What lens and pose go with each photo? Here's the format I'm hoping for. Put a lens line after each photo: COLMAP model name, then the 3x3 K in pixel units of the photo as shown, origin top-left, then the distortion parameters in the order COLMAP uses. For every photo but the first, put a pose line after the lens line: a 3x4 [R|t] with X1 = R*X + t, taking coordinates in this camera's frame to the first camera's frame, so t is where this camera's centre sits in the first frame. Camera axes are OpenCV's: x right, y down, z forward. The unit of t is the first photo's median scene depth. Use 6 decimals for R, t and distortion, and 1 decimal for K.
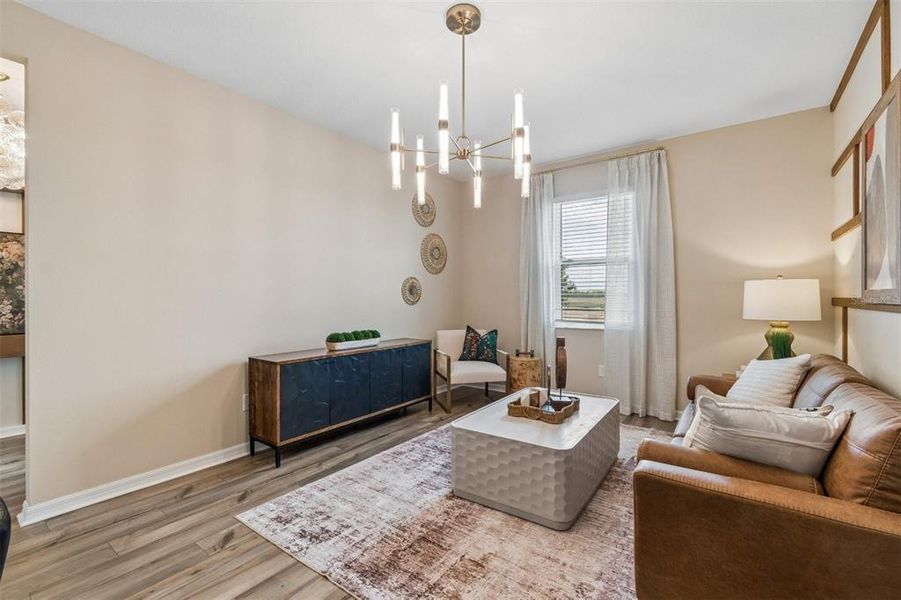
lens RADIAL K [[397.3, 0, 450.7], [0, 397.3, 301.4], [0, 0, 1]] dist [0.004875, -0.001117]
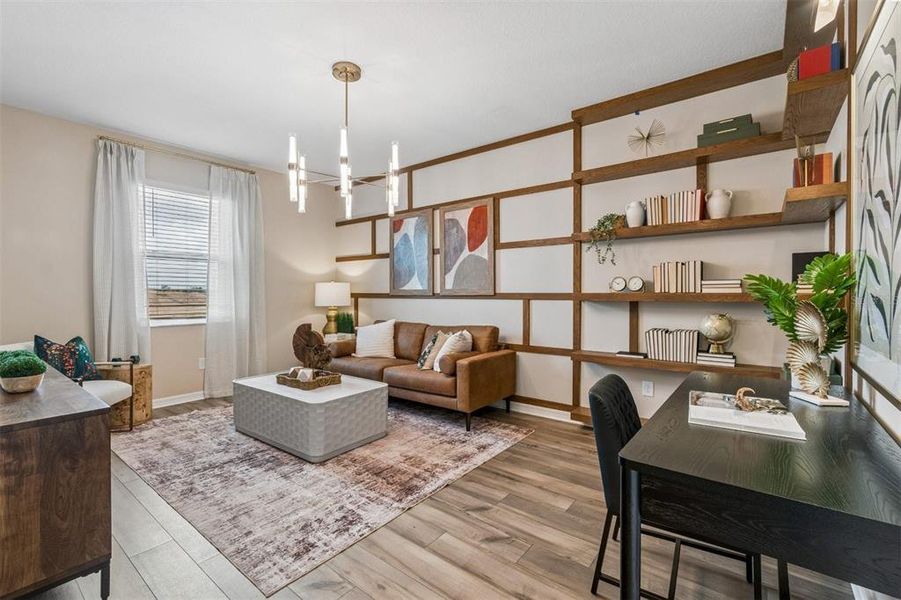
lens RADIAL K [[397.3, 0, 443.0], [0, 397.3, 300.4], [0, 0, 1]] dist [0.004875, -0.001117]
pose [[0.037639, -0.016137, 0.999161, -1.177440], [0.011932, 0.999806, 0.015698, 0.002666], [-0.999220, 0.011331, 0.037824, 0.622478]]
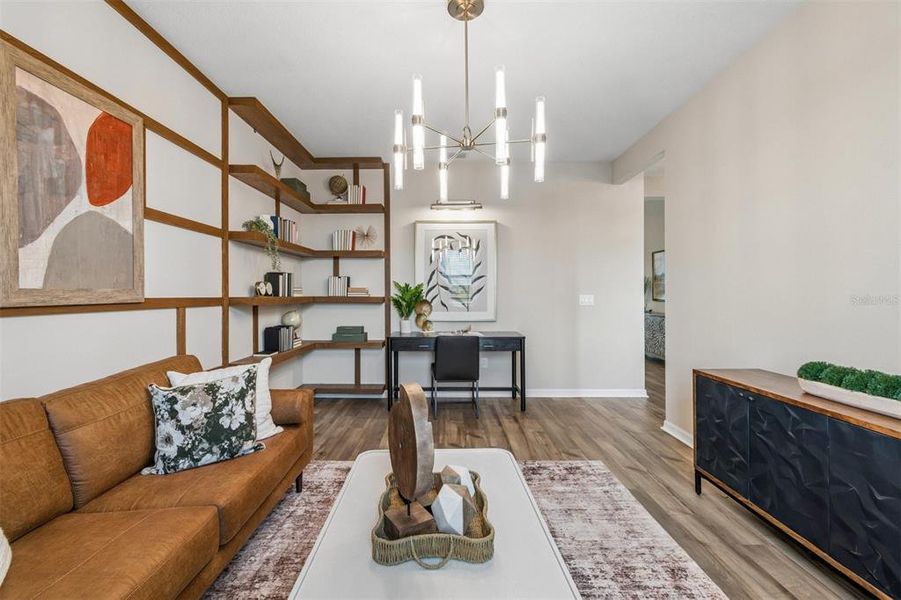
lens RADIAL K [[397.3, 0, 446.2], [0, 397.3, 292.5], [0, 0, 1]] dist [0.004875, -0.001117]
pose [[-0.806100, 0.001564, -0.591778, 0.617488], [-0.002293, 0.999981, 0.005766, -0.021301], [0.591775, 0.006005, -0.806080, 1.673478]]
